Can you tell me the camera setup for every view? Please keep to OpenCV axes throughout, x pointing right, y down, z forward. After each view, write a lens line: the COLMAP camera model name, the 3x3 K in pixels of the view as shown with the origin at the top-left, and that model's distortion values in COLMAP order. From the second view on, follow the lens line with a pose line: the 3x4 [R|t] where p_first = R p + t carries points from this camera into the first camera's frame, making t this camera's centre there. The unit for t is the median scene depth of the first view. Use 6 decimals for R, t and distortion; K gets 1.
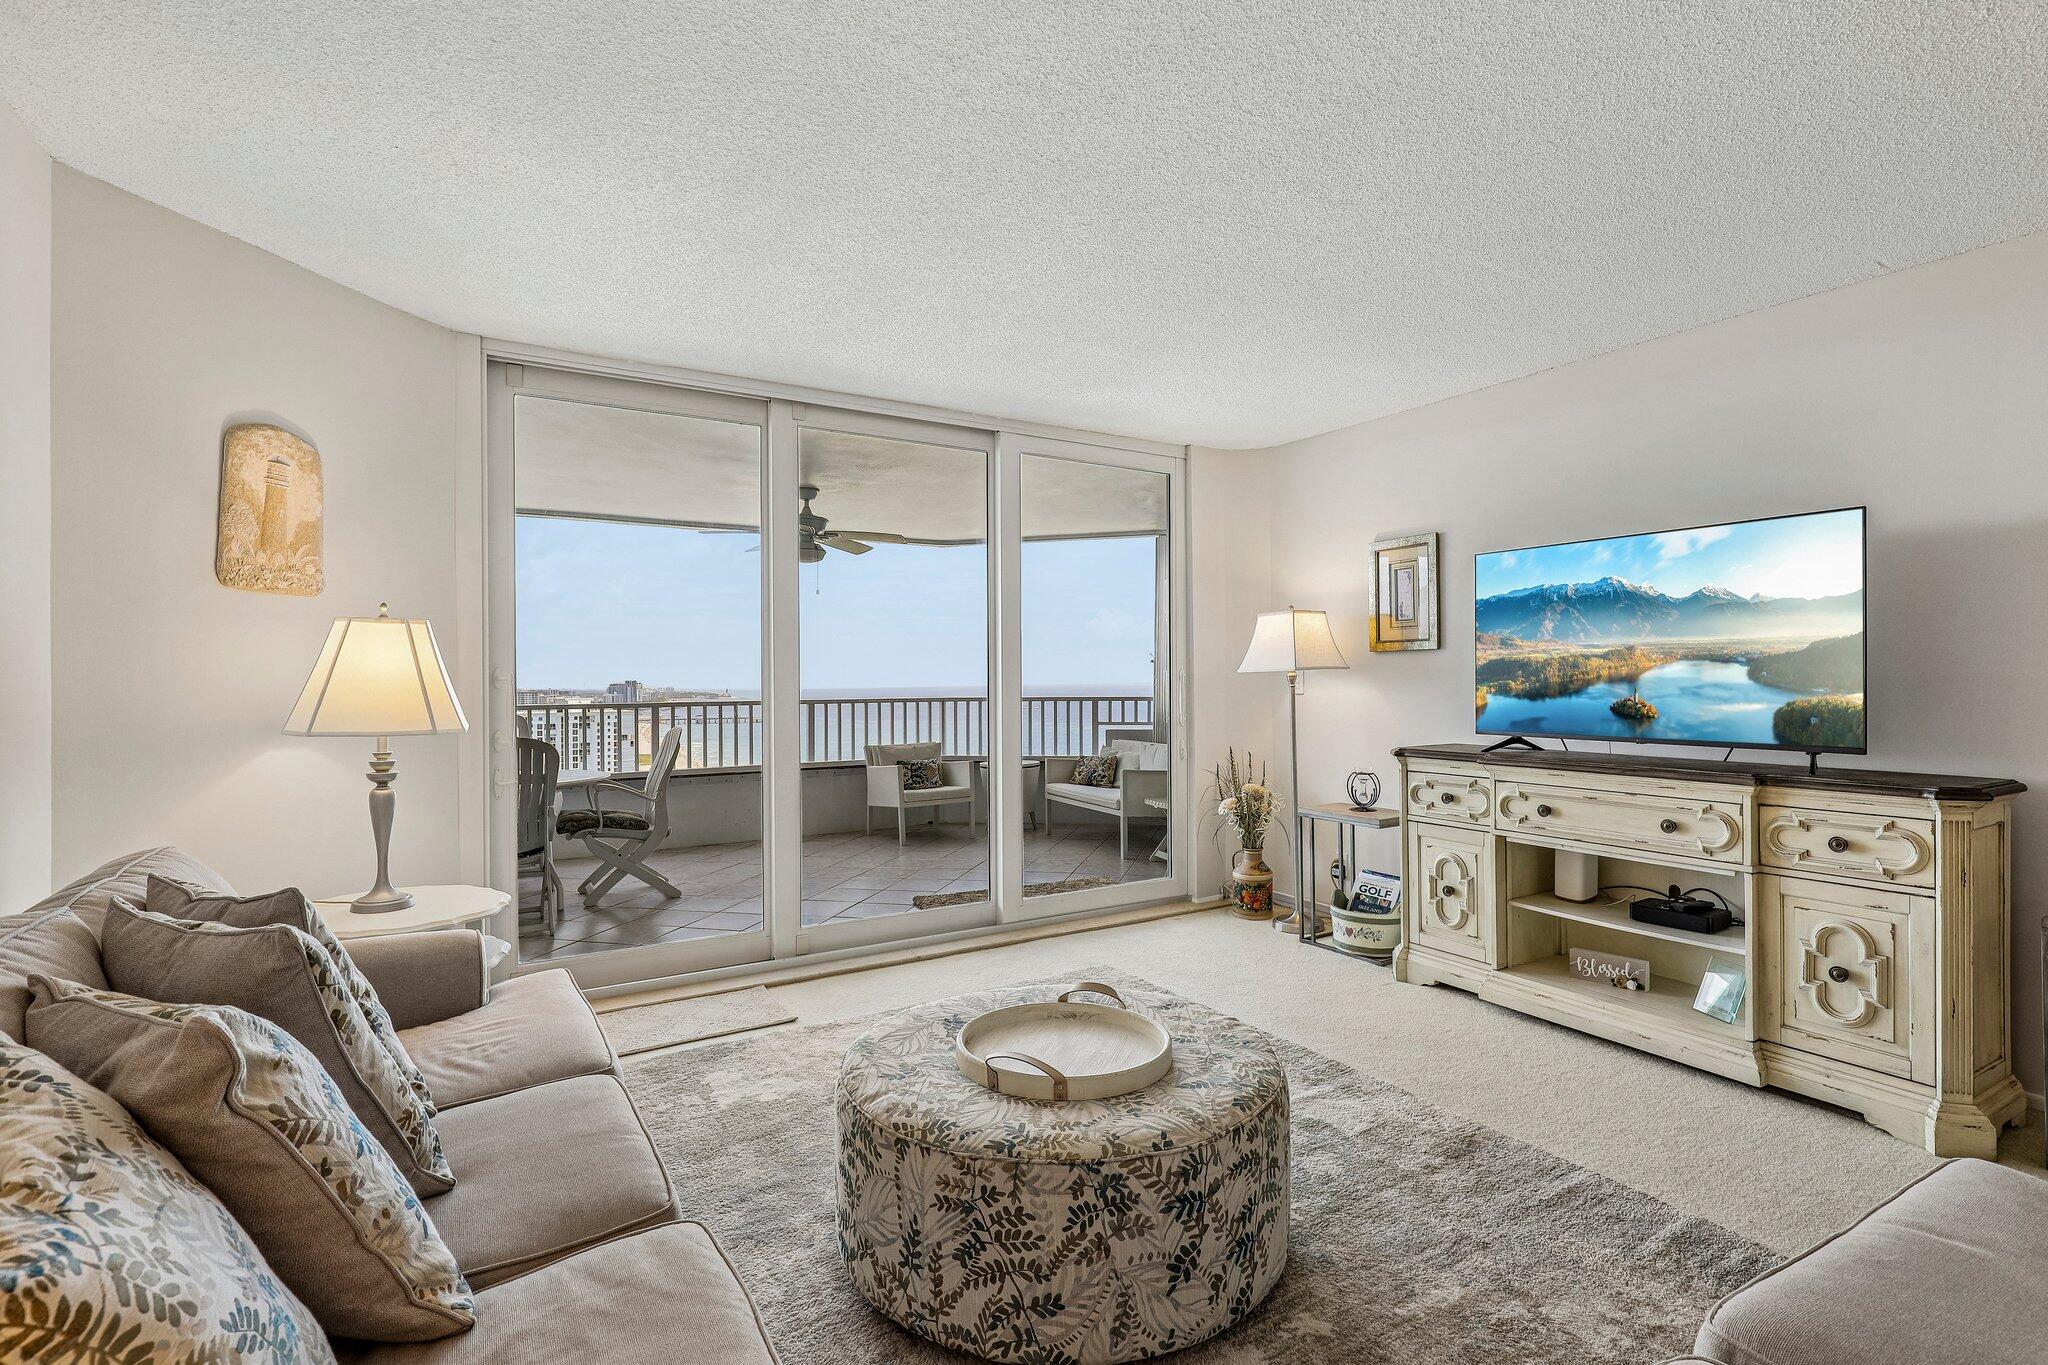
lens RADIAL K [[964.0, 0, 1027.2], [0, 964.0, 686.4], [0, 0, 1]] dist [-0.004082, 0.001164]
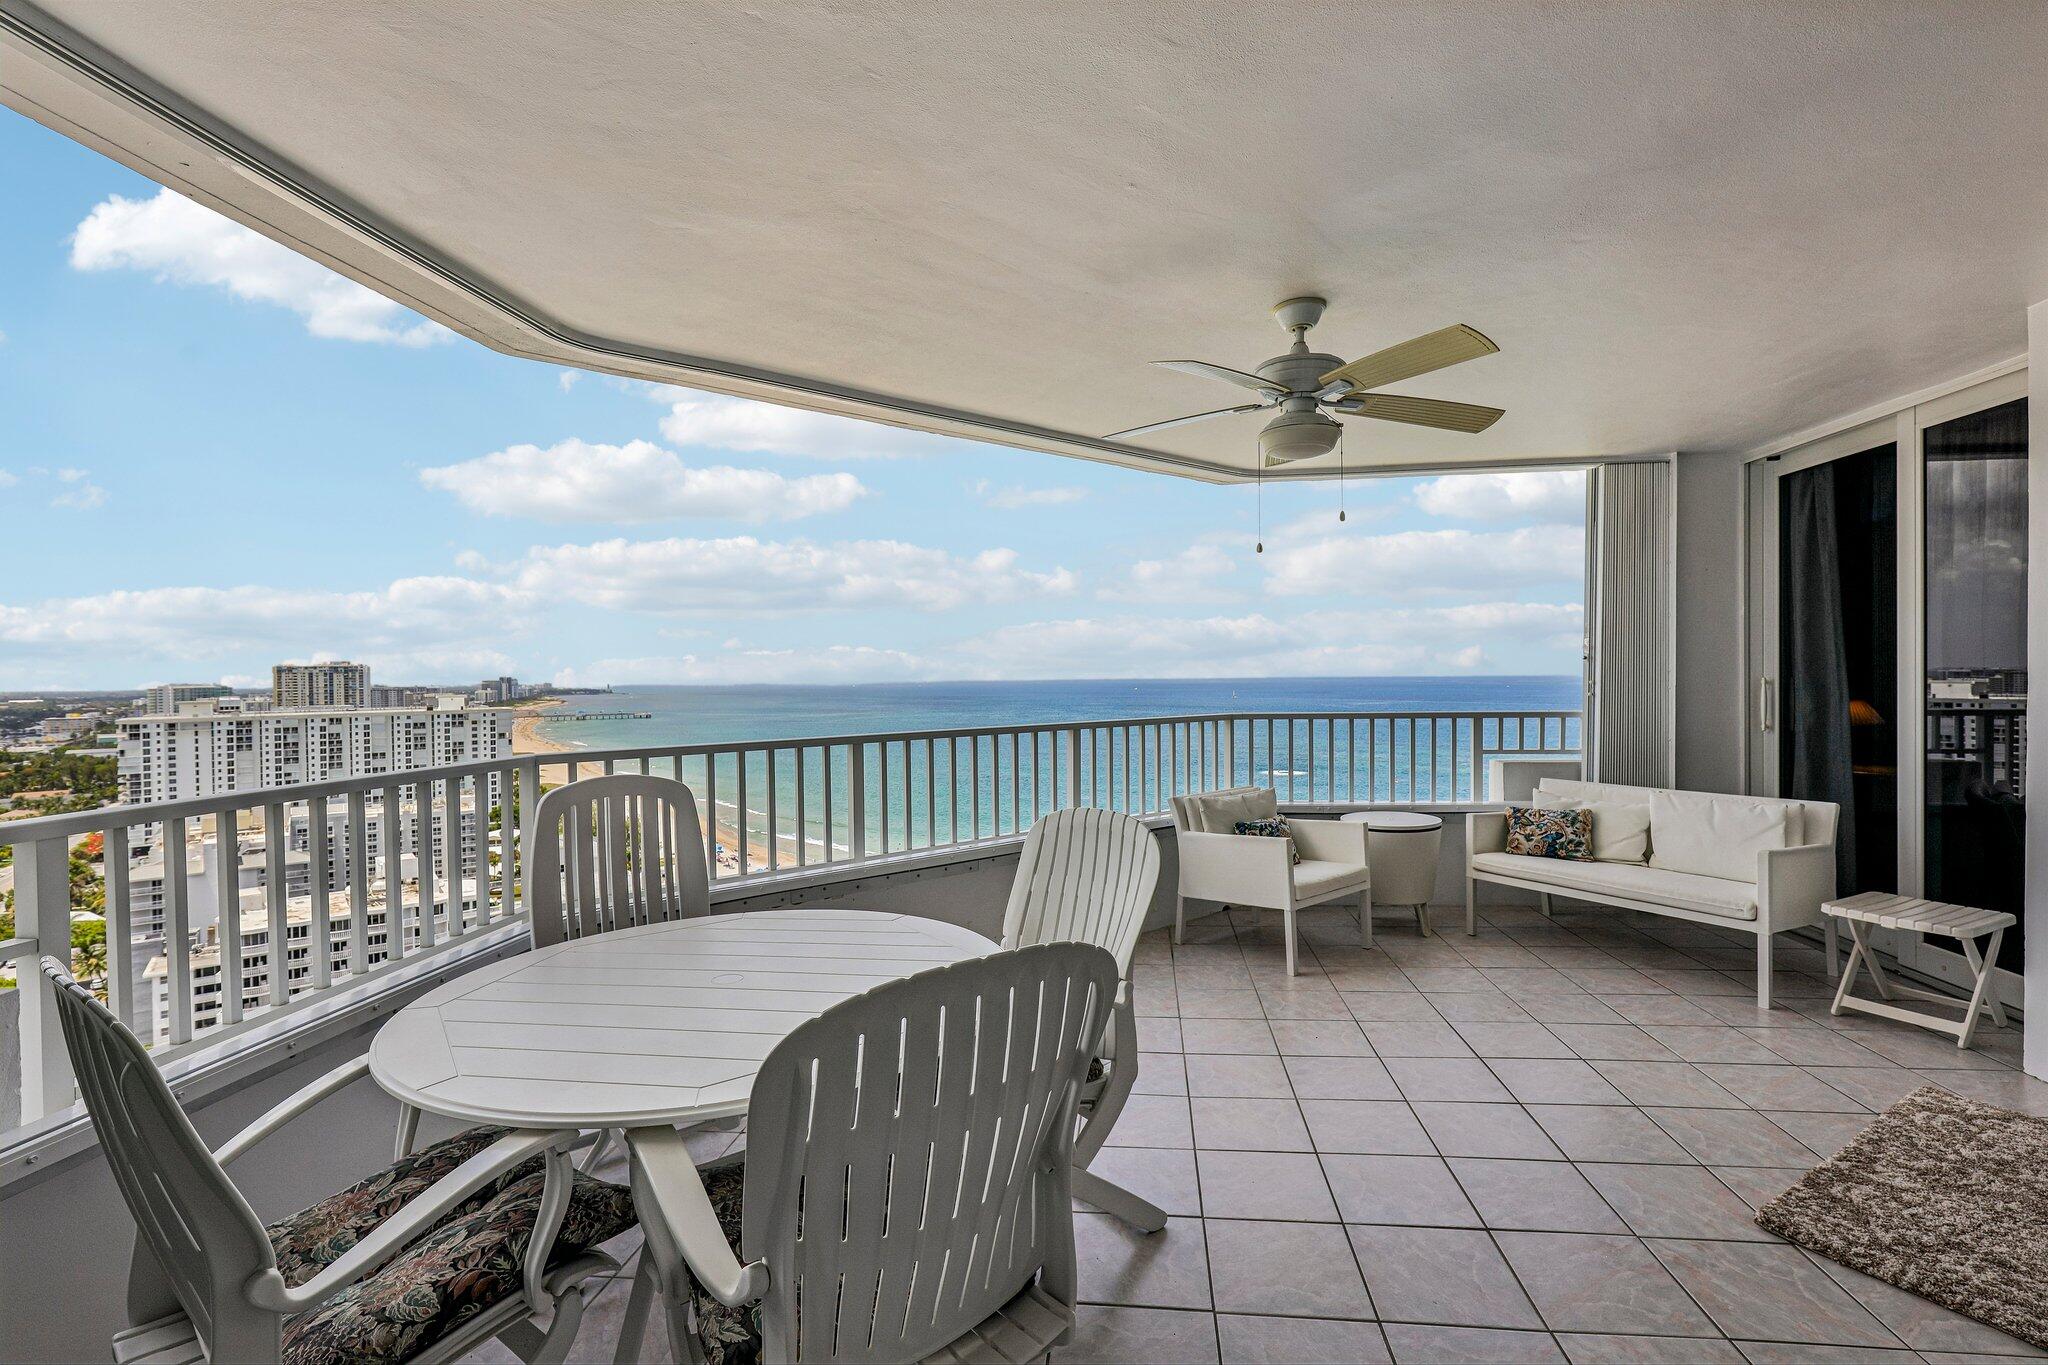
lens RADIAL K [[922.0, 0, 1037.1], [0, 922.0, 686.2], [0, 0, 1]] dist [-0.000148, -0.002537]
pose [[0.990909, -0.009108, 0.134228, -0.709399], [0.008387, 0.999947, 0.005937, -0.029386], [-0.134275, -0.004757, 0.990933, 0.937808]]
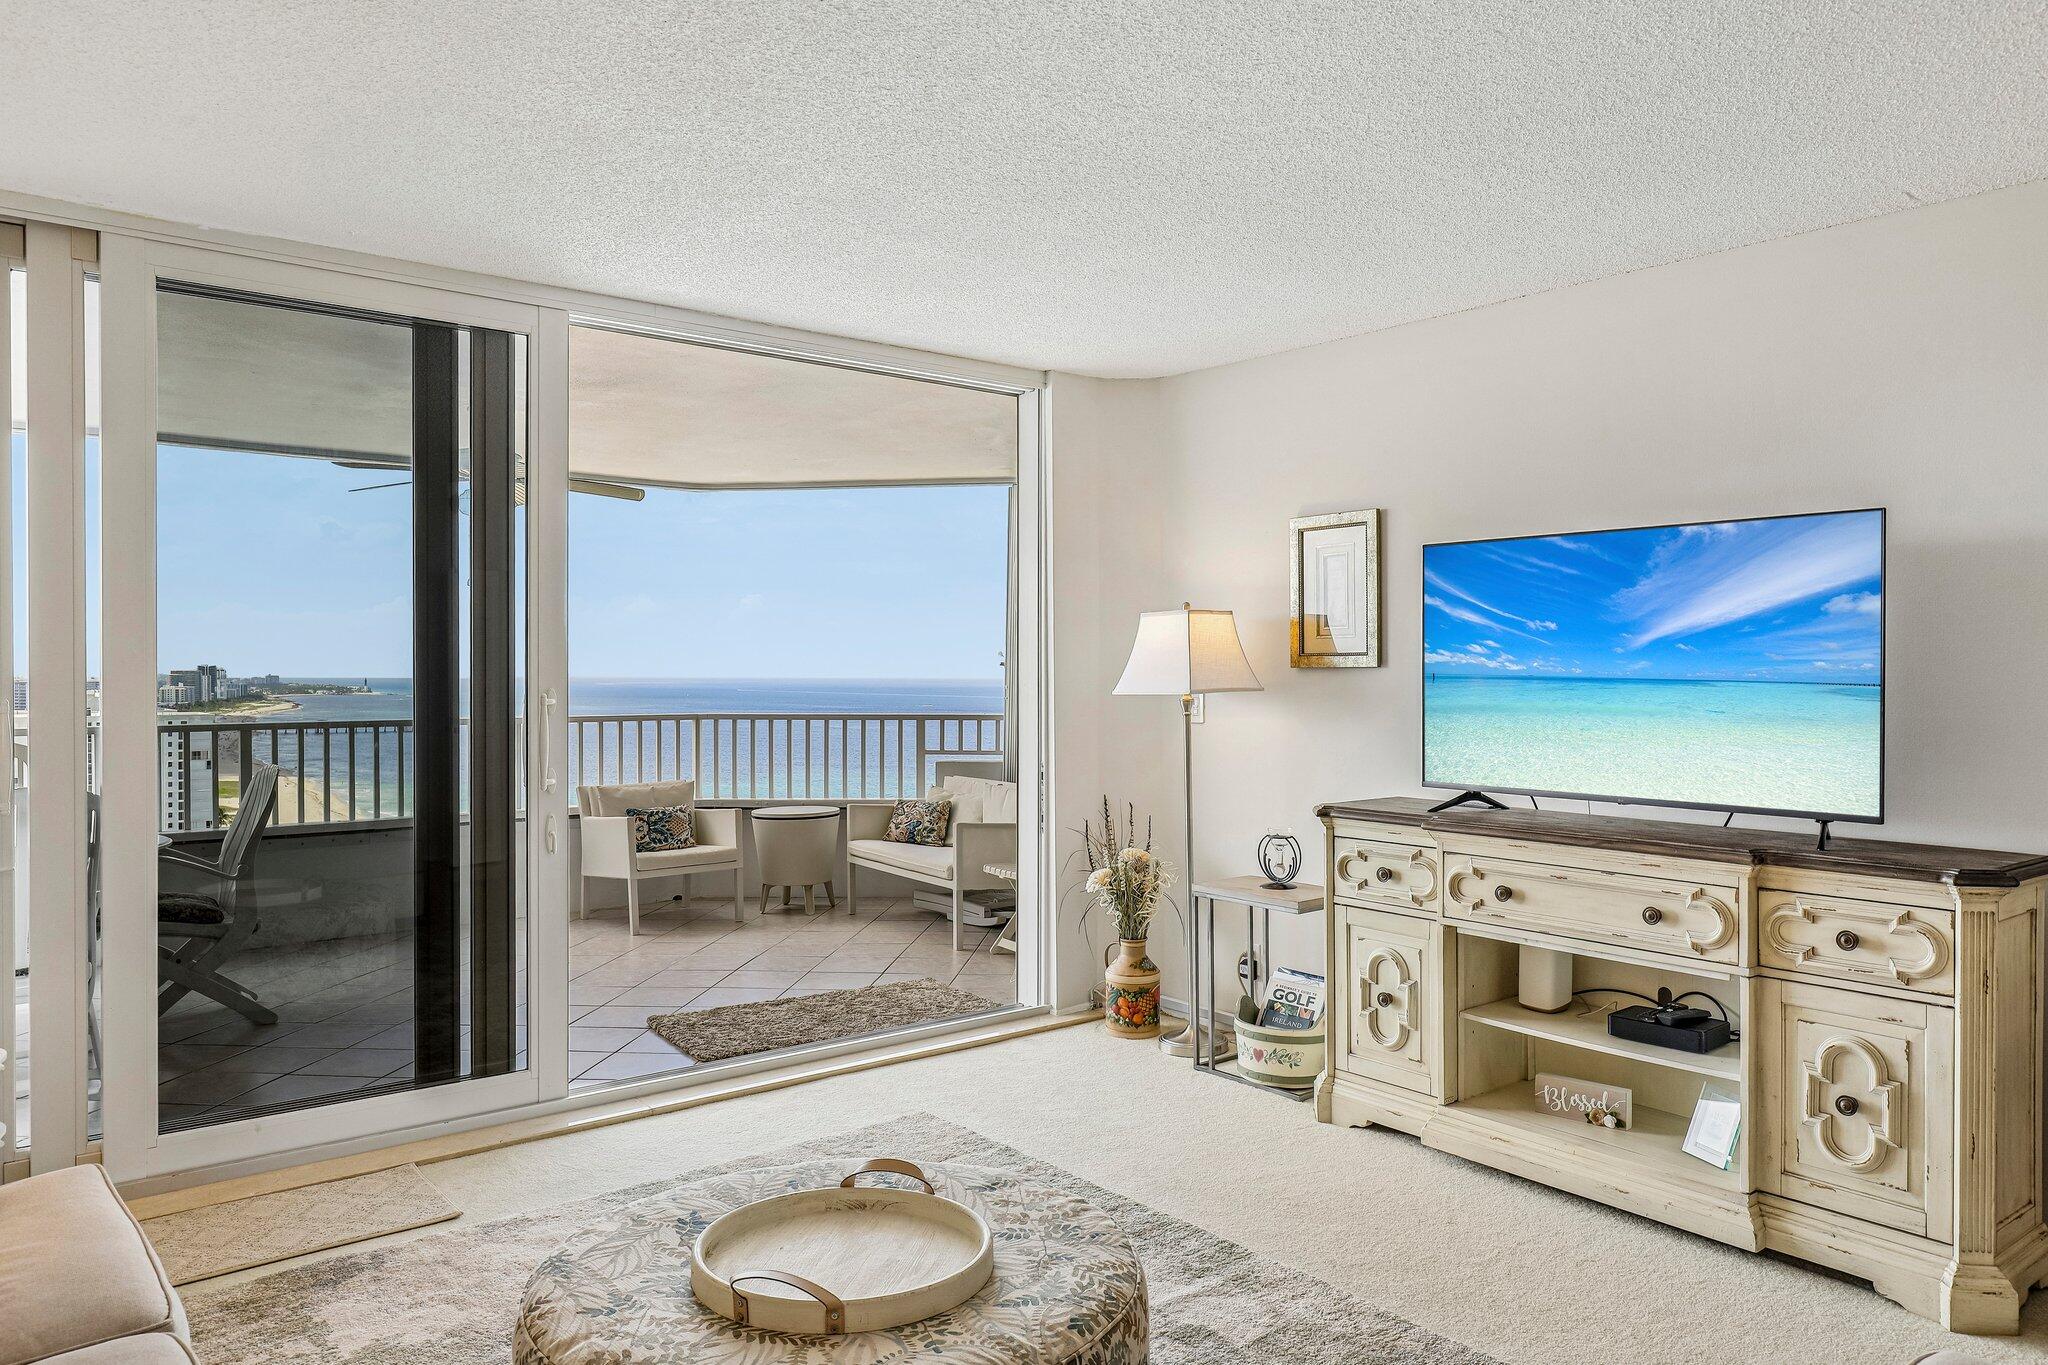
lens RADIAL K [[1406.7, 0, 1023.4], [0, 1406.7, 692.1], [0, 0, 1]] dist [0.003232, -0.002244]
pose [[0.990817, 0.003945, 0.135155, 0.014859], [-0.005086, 0.999954, 0.008101, -0.030708], [-0.135117, -0.008714, 0.990791, -0.031547]]
